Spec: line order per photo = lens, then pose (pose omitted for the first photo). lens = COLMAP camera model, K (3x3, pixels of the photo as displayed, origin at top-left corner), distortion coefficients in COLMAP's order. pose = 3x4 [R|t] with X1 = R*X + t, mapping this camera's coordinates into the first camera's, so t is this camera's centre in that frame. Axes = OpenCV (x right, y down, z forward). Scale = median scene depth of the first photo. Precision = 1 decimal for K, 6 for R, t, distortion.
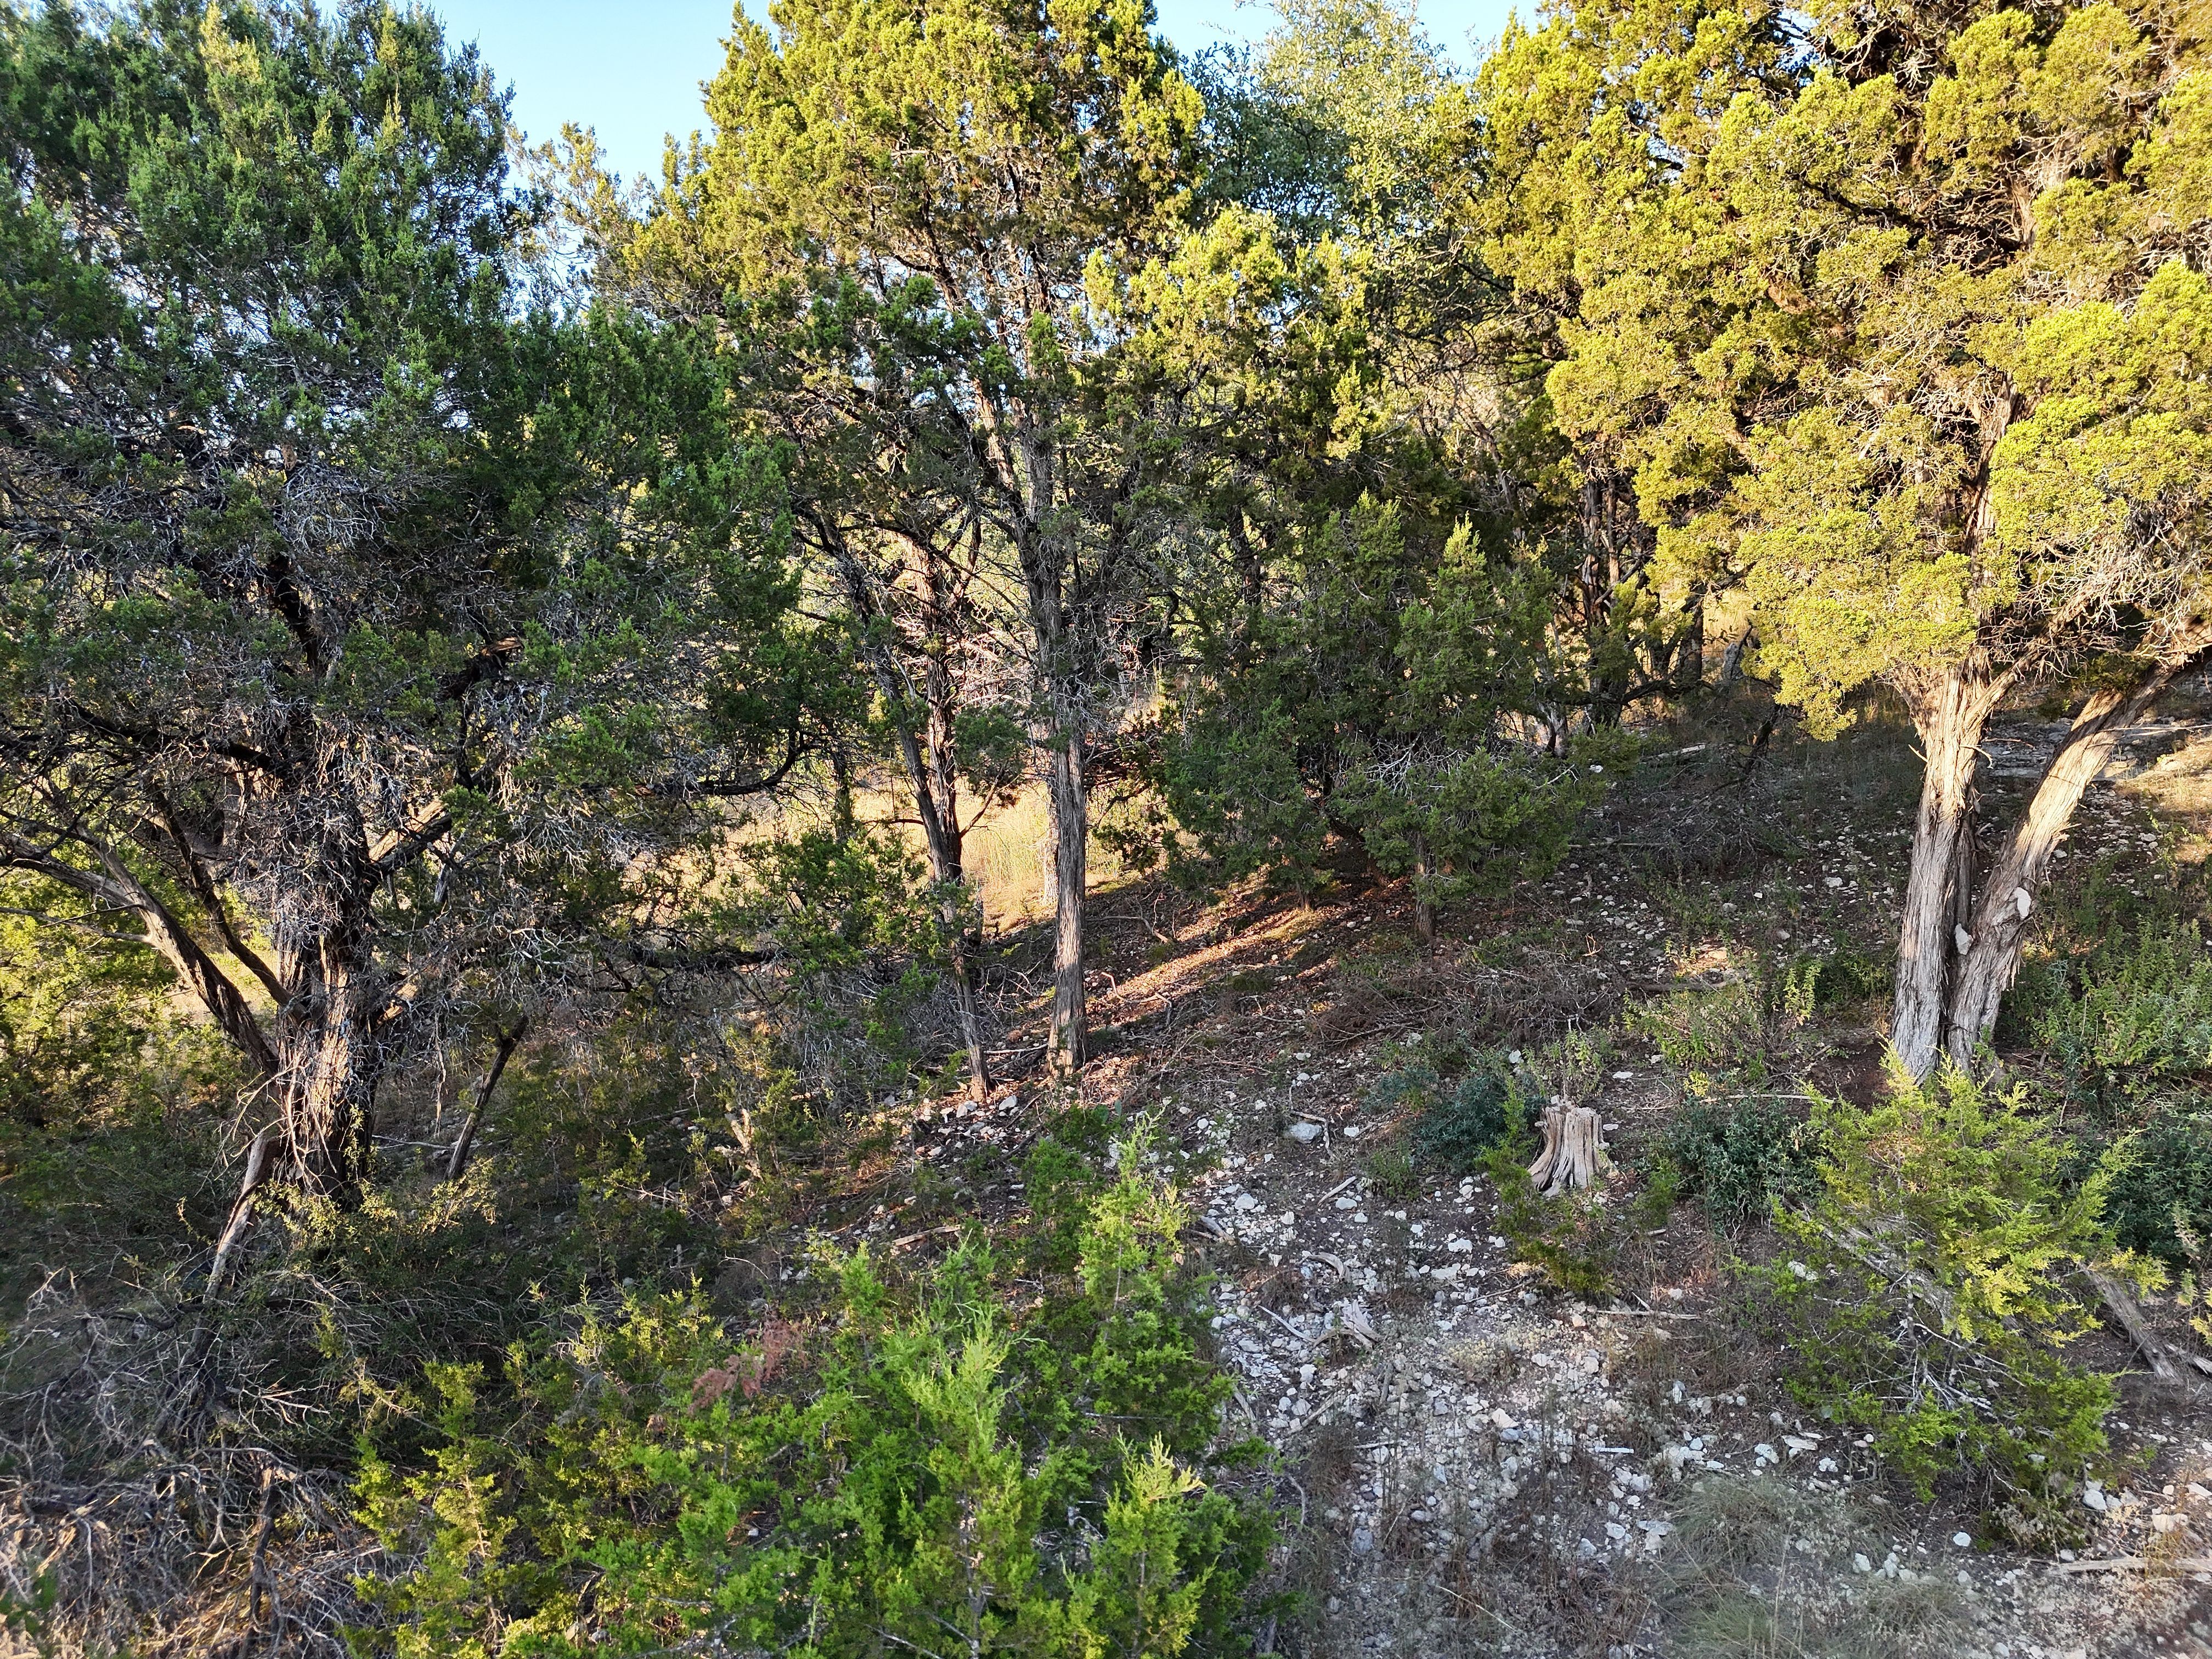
lens RADIAL K [[1550.3, 0, 1101.8], [0, 1550.3, 825.8], [0, 0, 1]] dist [0.057667, -0.044832]
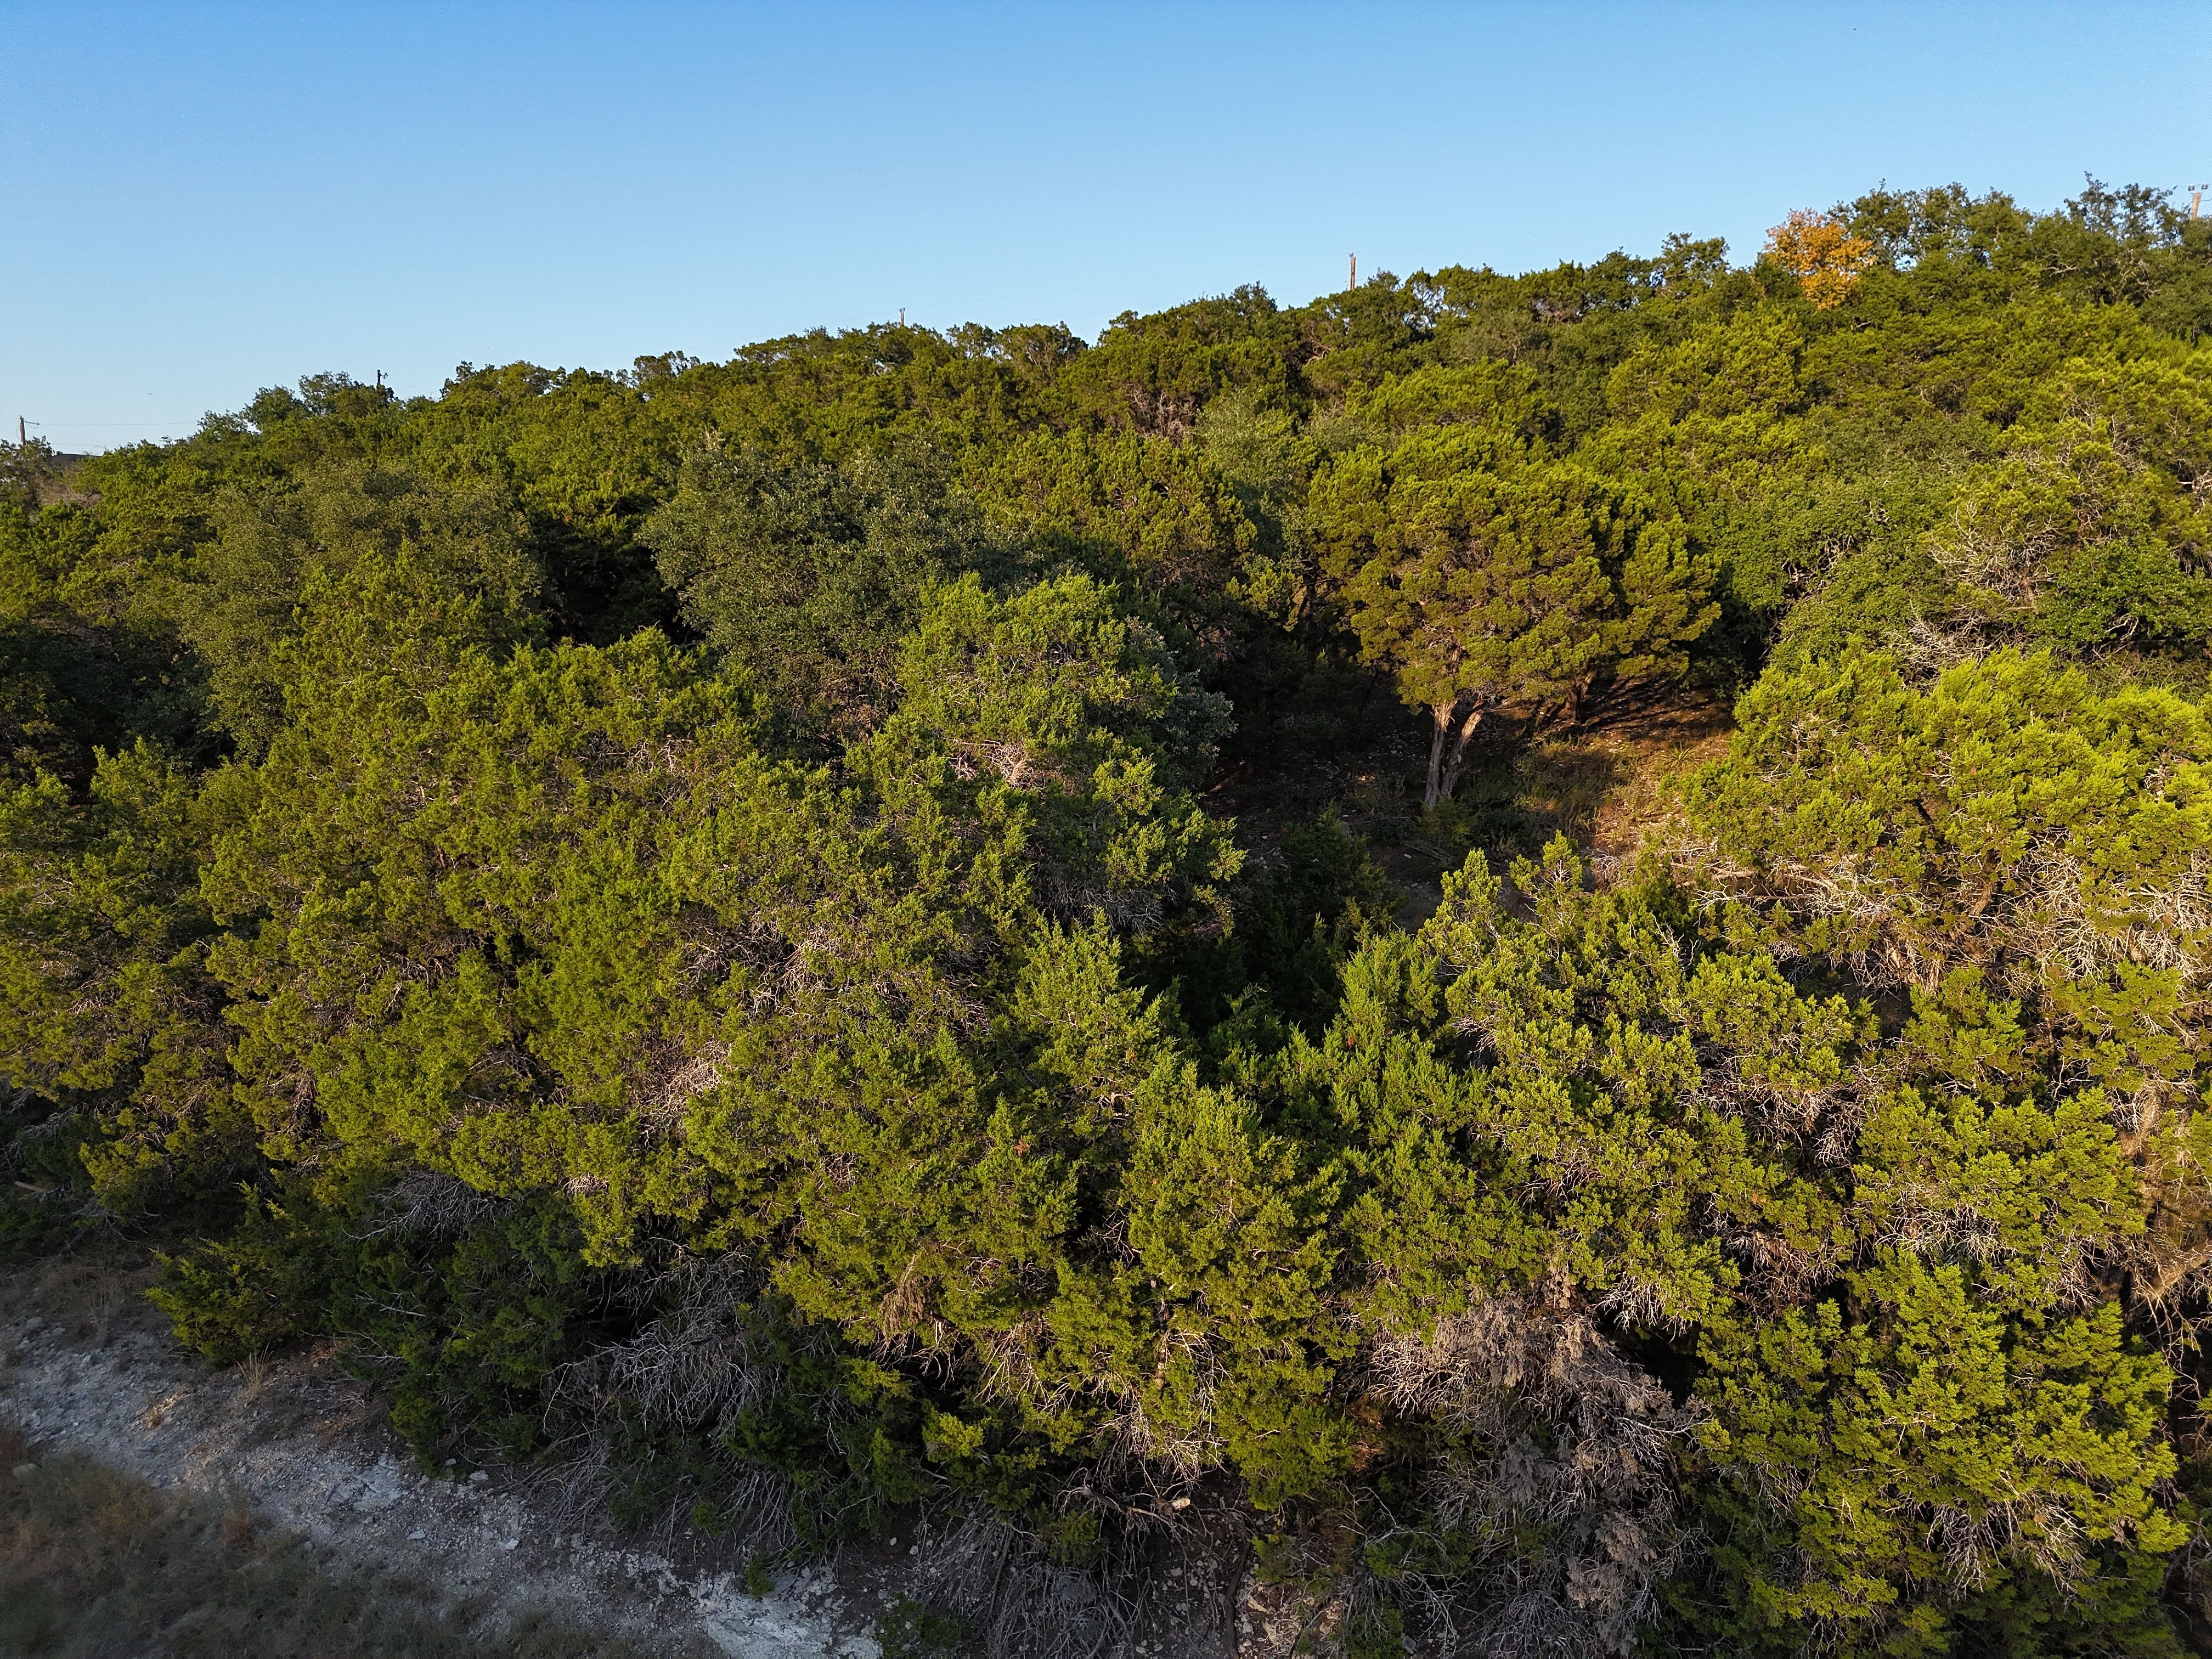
lens RADIAL K [[1550.3, 0, 1096.7], [0, 1550.3, 822.9], [0, 0, 1]] dist [0.057667, -0.044832]
pose [[0.949624, -0.026476, 0.312270, -1.476107], [-0.000026, 0.996418, 0.084562, -0.117437], [-0.313390, -0.080311, 0.946222, -2.367786]]
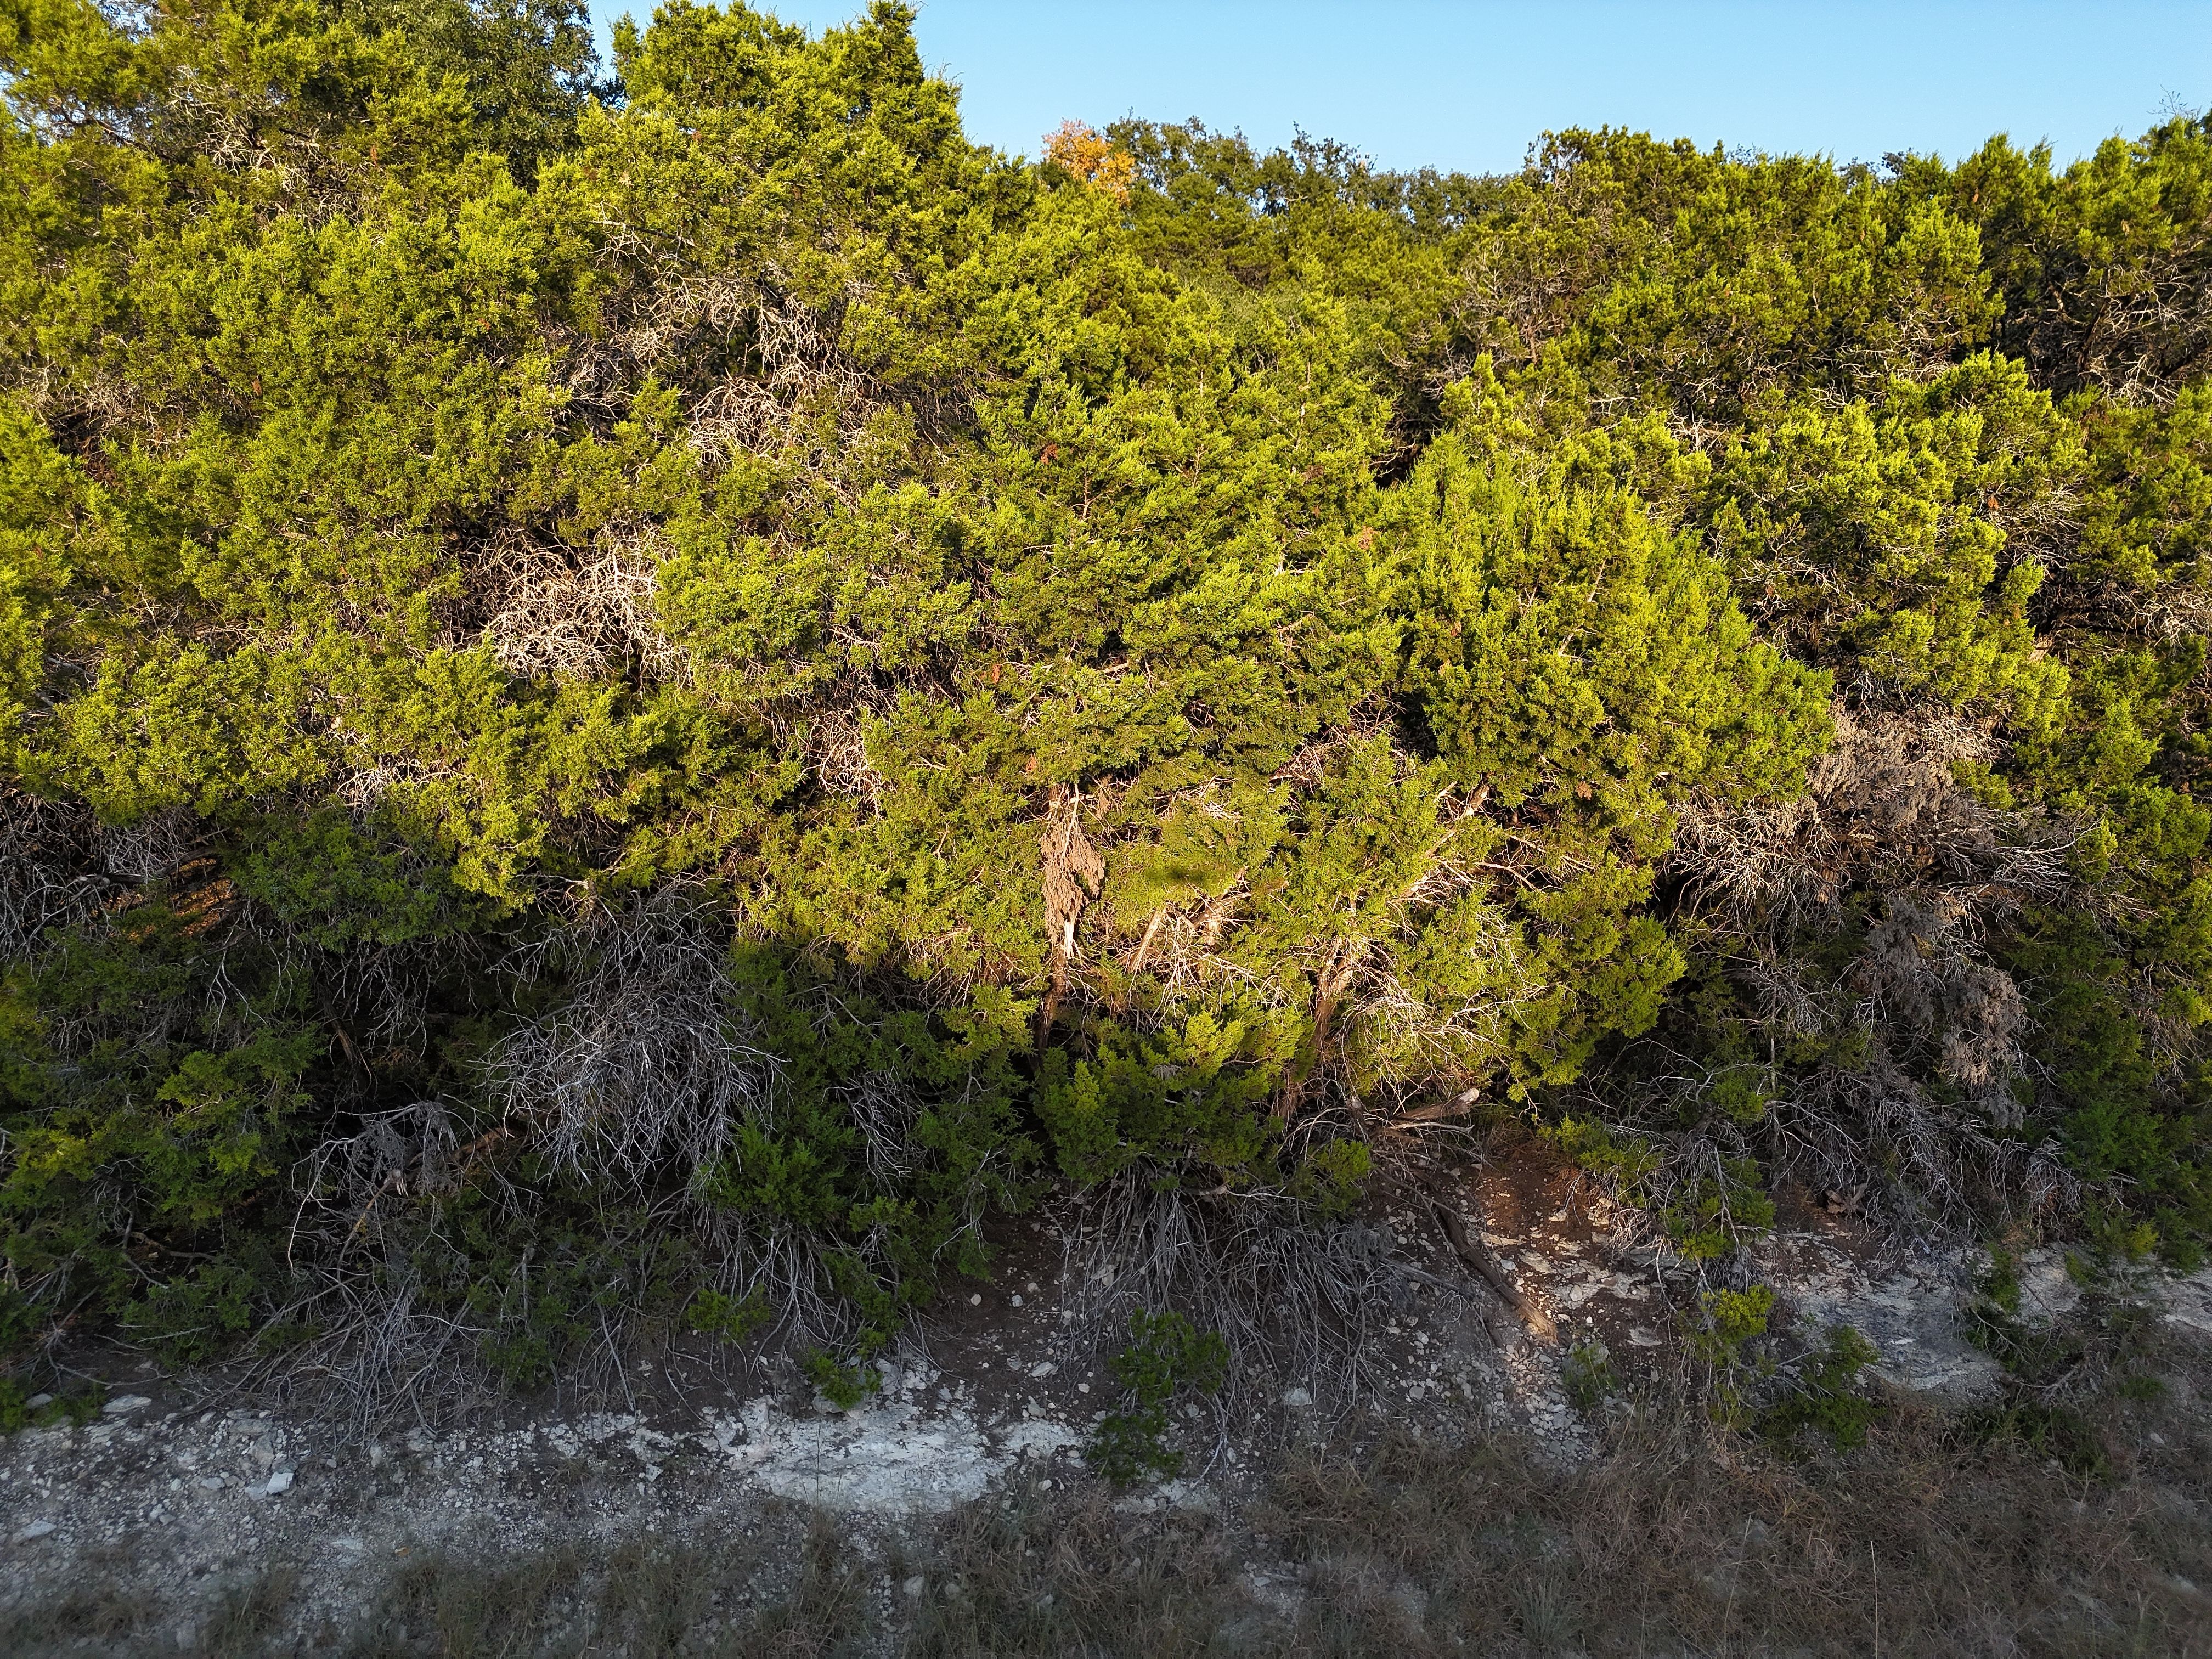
lens RADIAL K [[1550.3, 0, 1099.0], [0, 1550.3, 826.5], [0, 0, 1]] dist [0.057667, -0.044832]
pose [[0.652471, -0.081795, 0.753387, -1.907163], [0.023938, 0.995886, 0.087391, 0.383332], [-0.757436, -0.038985, 0.651745, -1.510677]]
